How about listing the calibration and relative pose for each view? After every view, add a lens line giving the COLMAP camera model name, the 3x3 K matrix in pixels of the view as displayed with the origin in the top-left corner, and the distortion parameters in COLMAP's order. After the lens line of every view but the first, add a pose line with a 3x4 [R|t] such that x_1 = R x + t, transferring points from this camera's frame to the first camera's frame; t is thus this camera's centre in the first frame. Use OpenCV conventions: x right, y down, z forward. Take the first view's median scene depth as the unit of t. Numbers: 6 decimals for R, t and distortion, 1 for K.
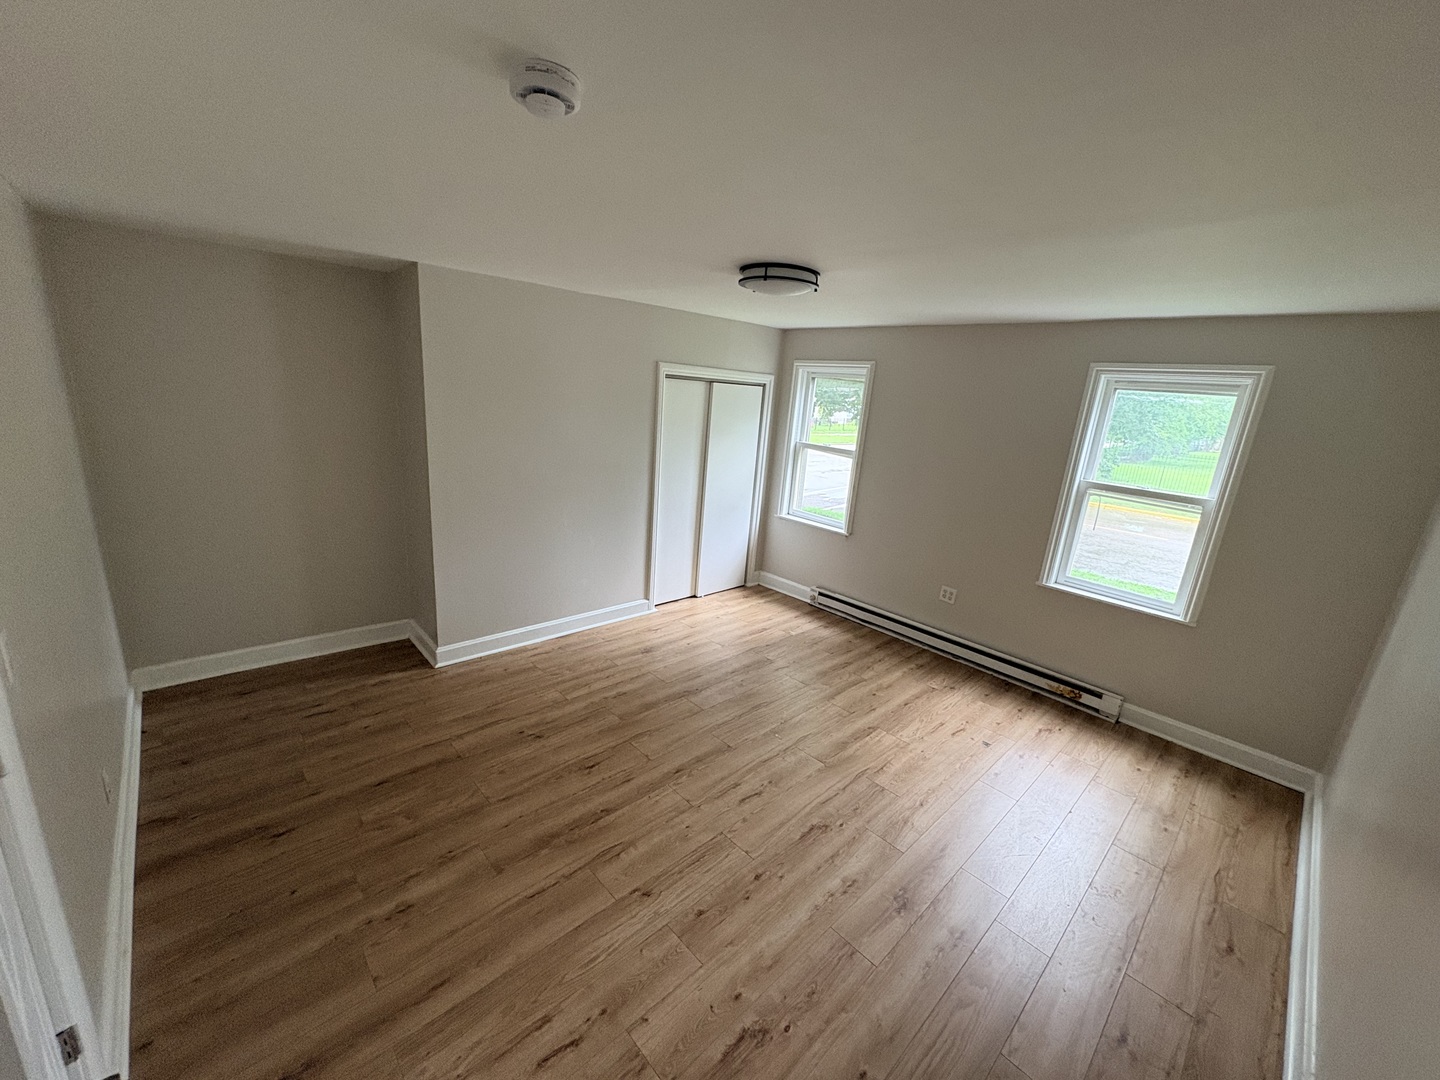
lens RADIAL K [[572.4, 0, 717.0], [0, 572.4, 541.5], [0, 0, 1]] dist [-0.001424, -0.000253]
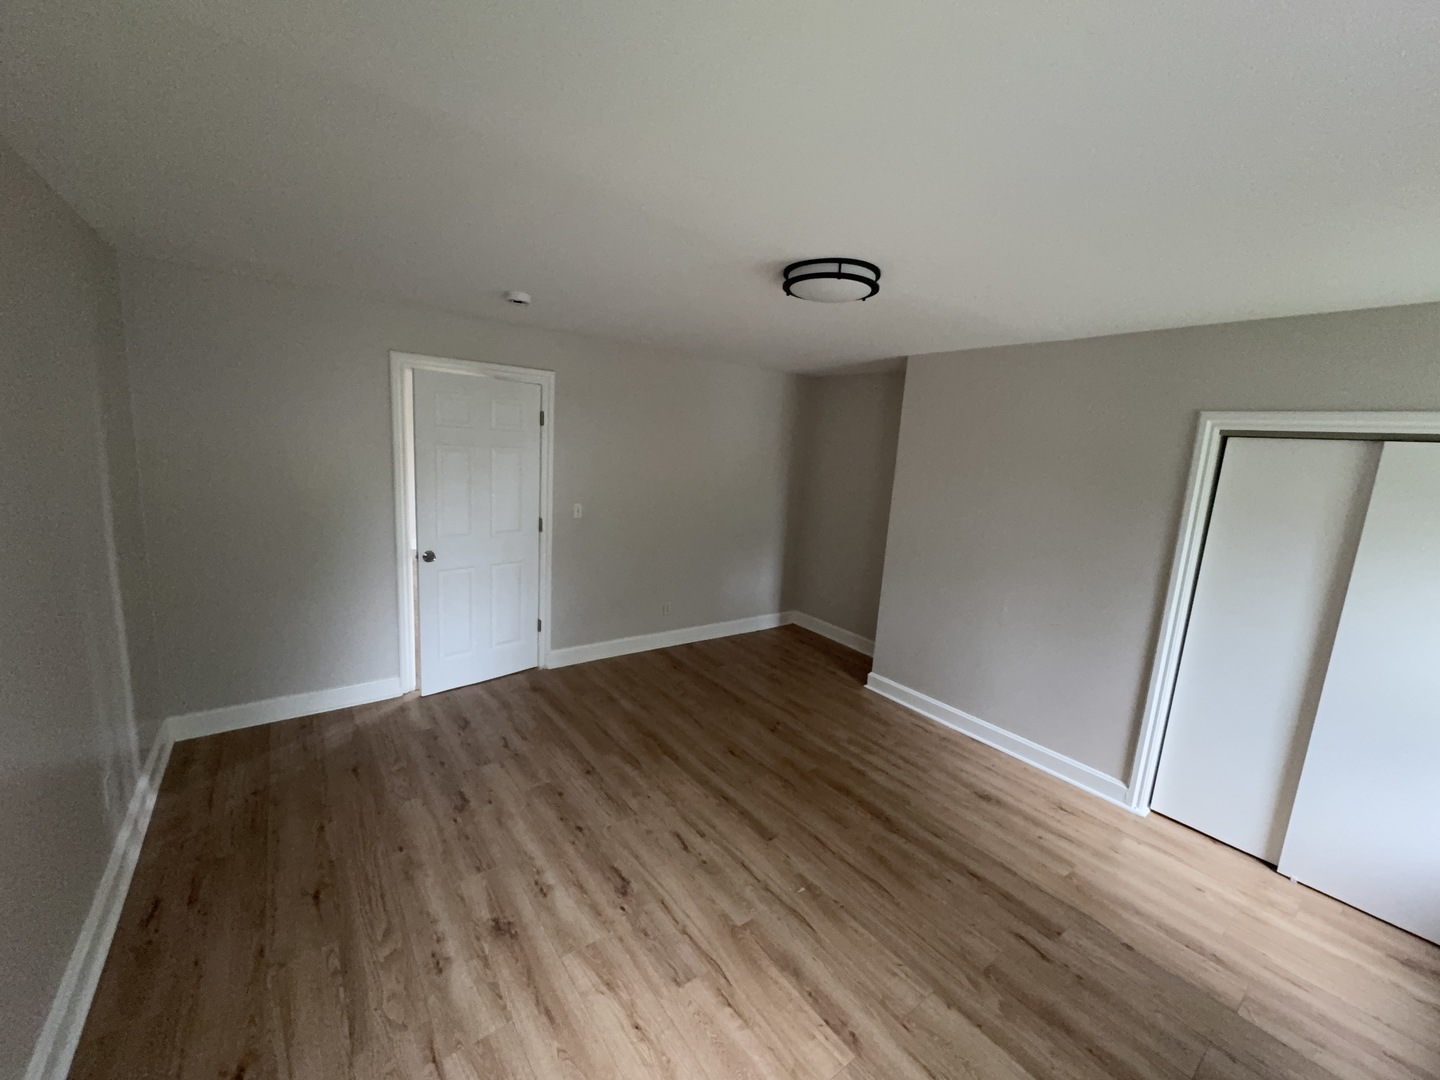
lens RADIAL K [[572.4, 0, 718.2], [0, 572.4, 536.3], [0, 0, 1]] dist [-0.001424, -0.000253]
pose [[-0.105000, 0.076937, -0.991492, 0.862772], [-0.326369, 0.939117, 0.107435, -0.122646], [0.939392, 0.334873, -0.073498, 0.893296]]
